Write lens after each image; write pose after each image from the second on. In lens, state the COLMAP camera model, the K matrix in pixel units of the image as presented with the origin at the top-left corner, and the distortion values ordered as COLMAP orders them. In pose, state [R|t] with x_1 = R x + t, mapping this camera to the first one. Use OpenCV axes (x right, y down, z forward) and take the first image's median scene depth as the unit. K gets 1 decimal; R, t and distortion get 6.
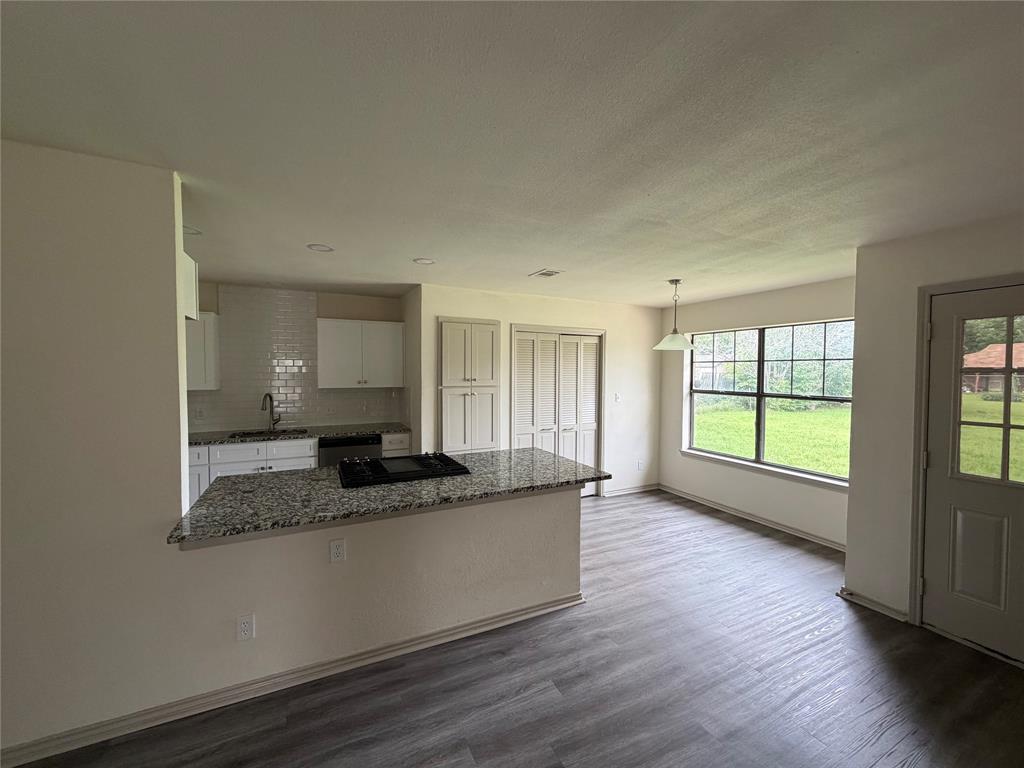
lens RADIAL K [[406.5, 0, 508.8], [0, 406.5, 380.7], [0, 0, 1]] dist [-0.000590, 0.000284]
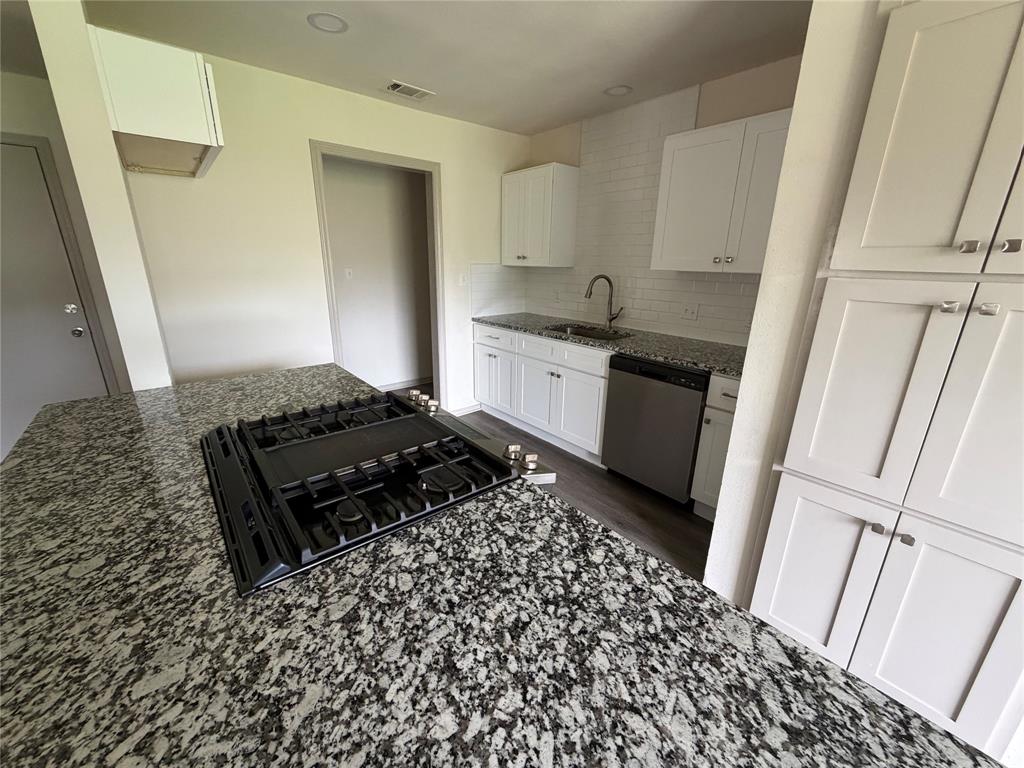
lens RADIAL K [[406.5, 0, 512.3], [0, 406.5, 383.0], [0, 0, 1]] dist [-0.000590, 0.000284]
pose [[0.237459, 0.283799, -0.929016, 0.080558], [-0.041486, 0.958461, 0.282190, 0.018637], [0.970511, -0.028467, 0.239369, 0.681060]]
